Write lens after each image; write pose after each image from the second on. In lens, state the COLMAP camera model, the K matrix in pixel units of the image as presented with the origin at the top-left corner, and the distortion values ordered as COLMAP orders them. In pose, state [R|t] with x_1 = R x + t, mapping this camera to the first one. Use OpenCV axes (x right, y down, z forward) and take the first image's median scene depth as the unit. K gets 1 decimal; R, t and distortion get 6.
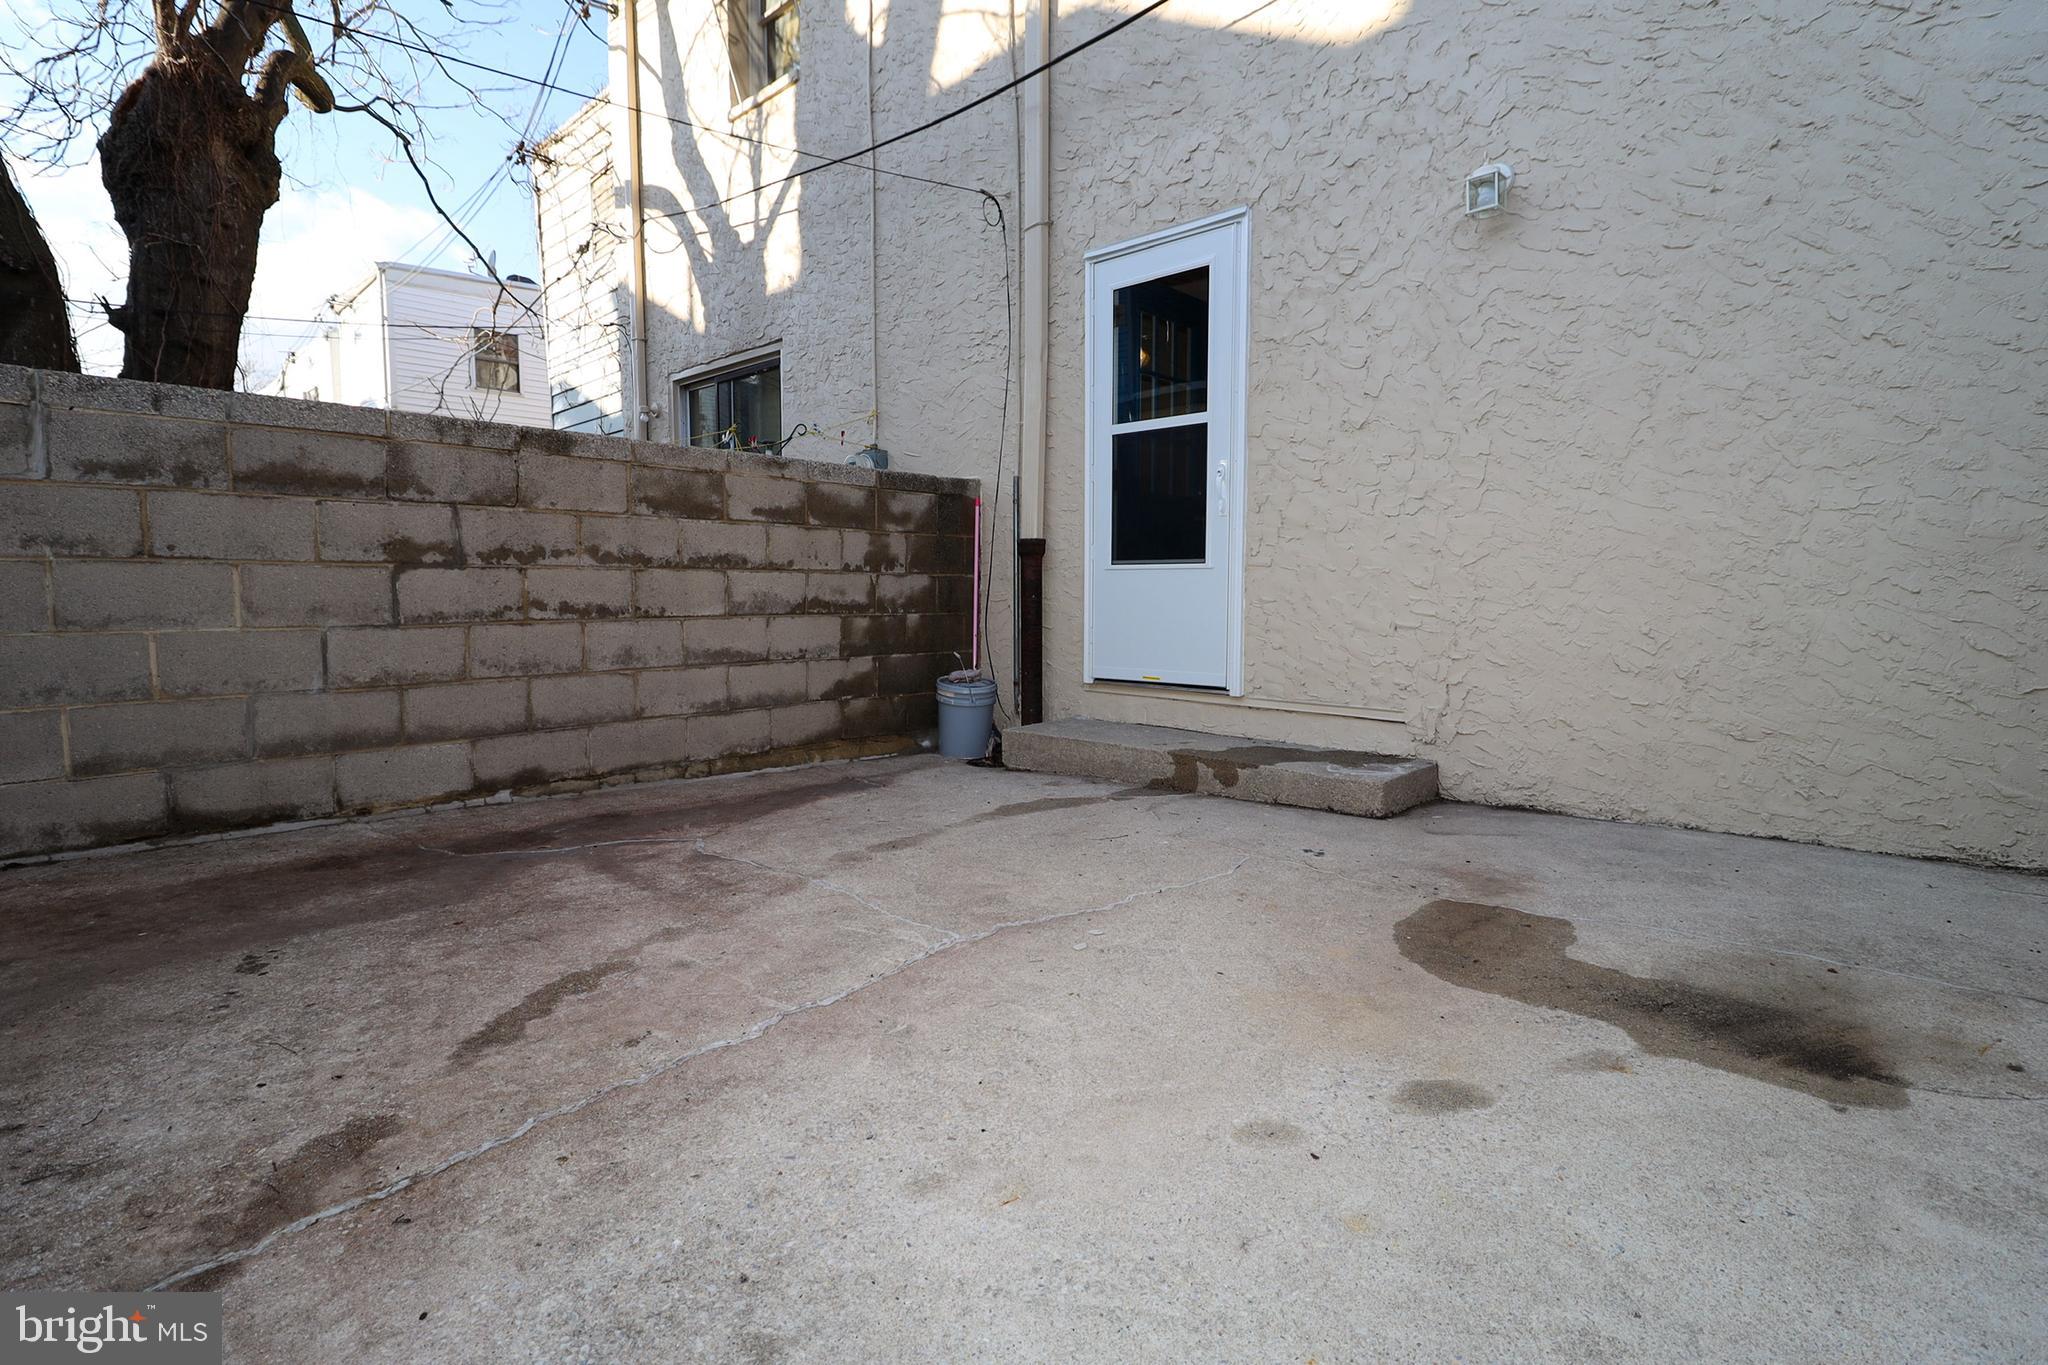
lens RADIAL K [[950.4, 0, 1024.6], [0, 950.4, 662.2], [0, 0, 1]] dist [0.001402, -0.013078]
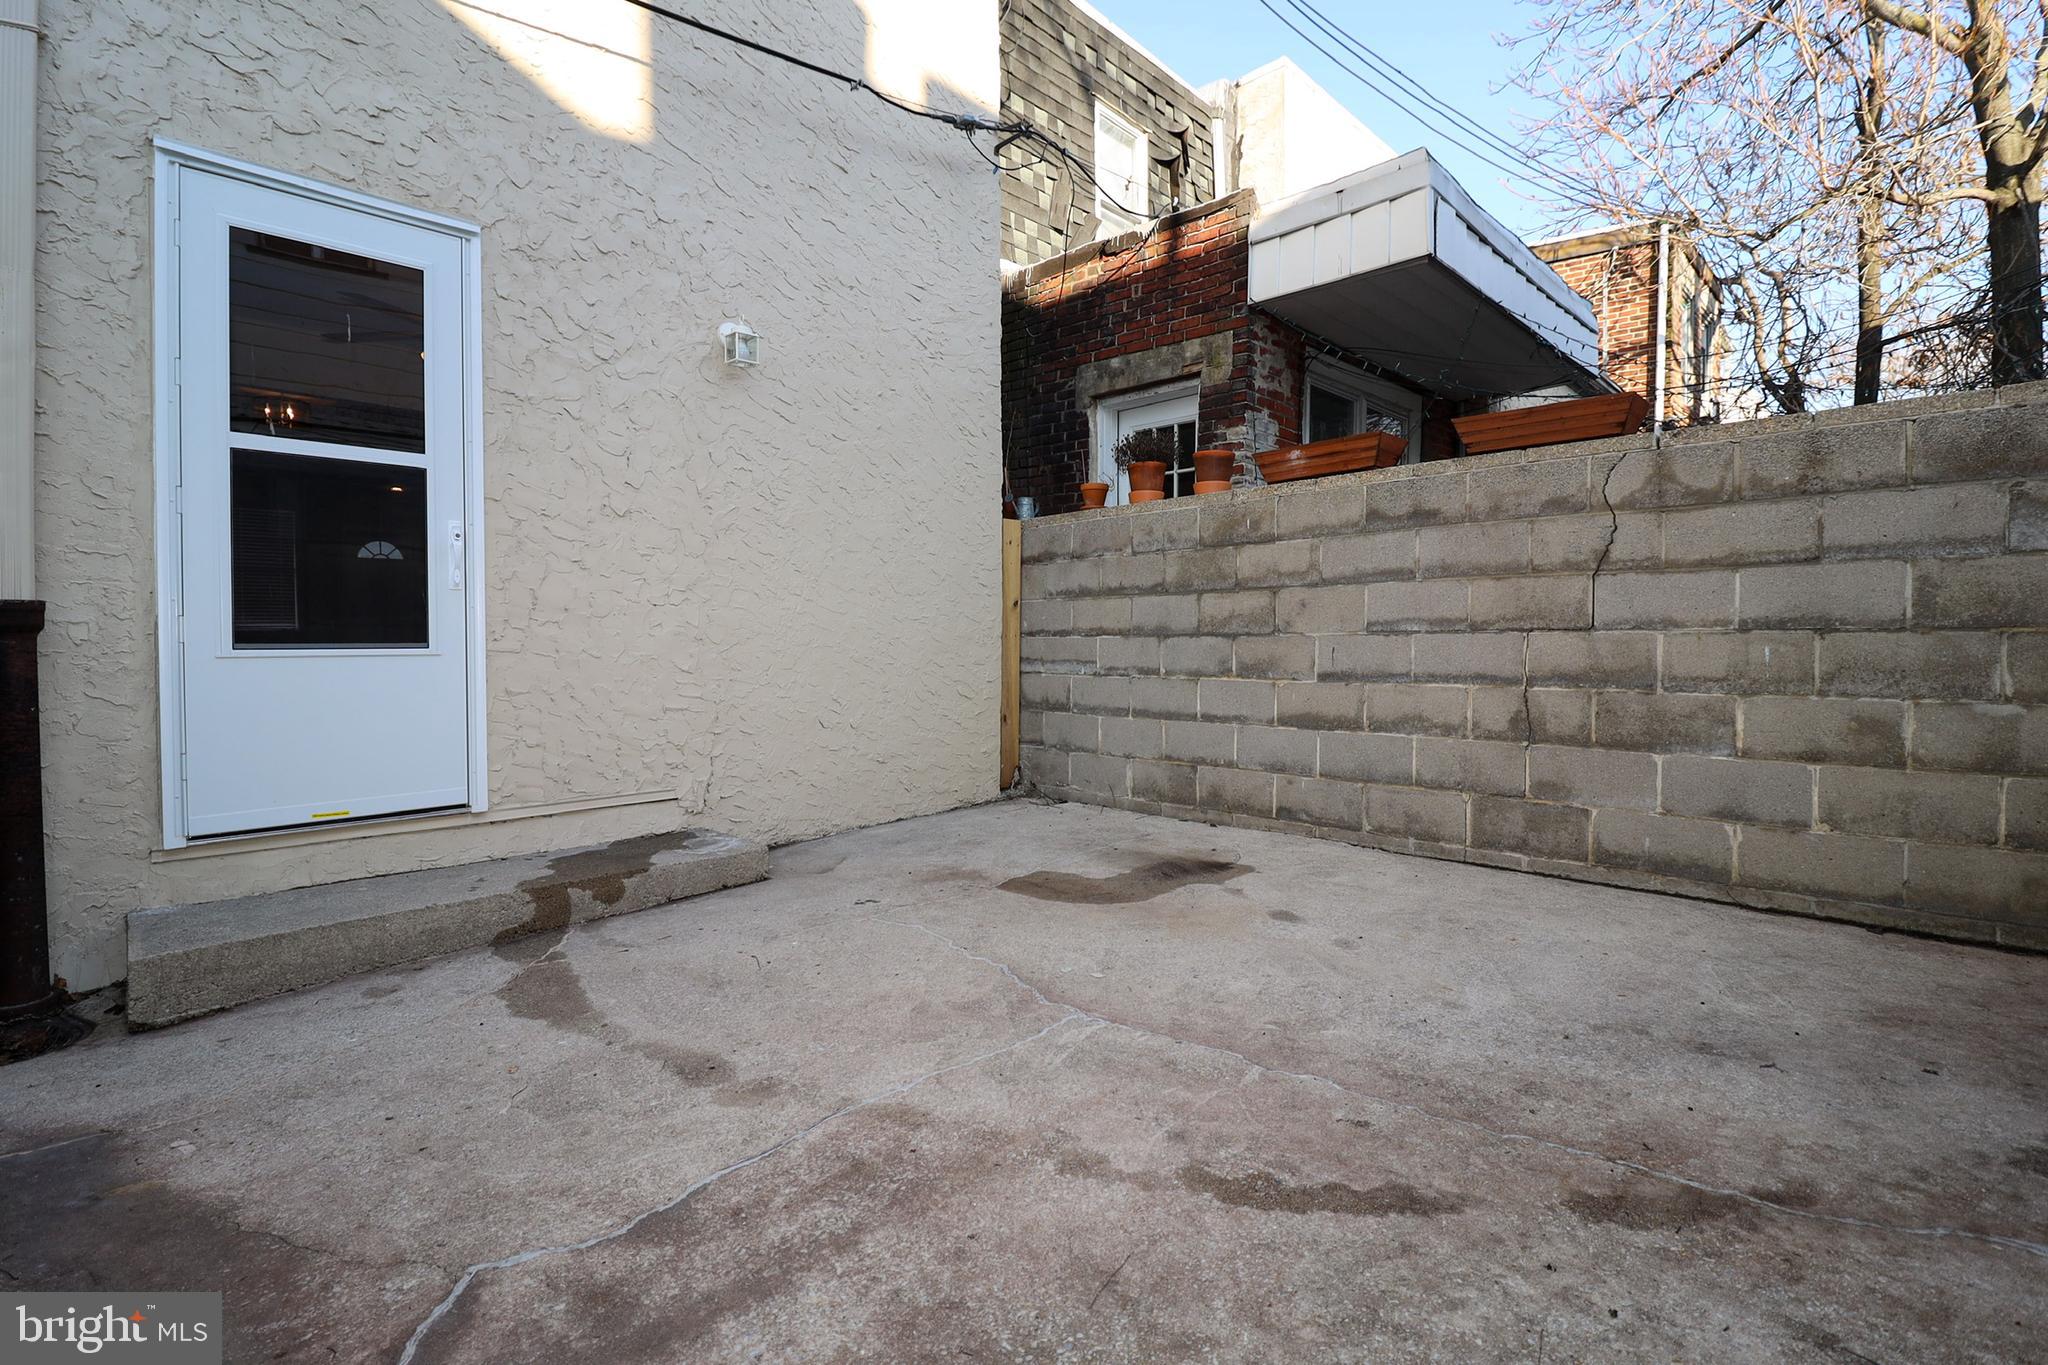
lens RADIAL K [[950.4, 0, 1024.6], [0, 950.4, 662.2], [0, 0, 1]] dist [0.001402, -0.013078]
pose [[0.021064, -0.023665, 0.999498, -1.001552], [0.085034, 0.996140, 0.021793, -0.121319], [-0.996155, 0.084532, 0.022995, 0.882136]]
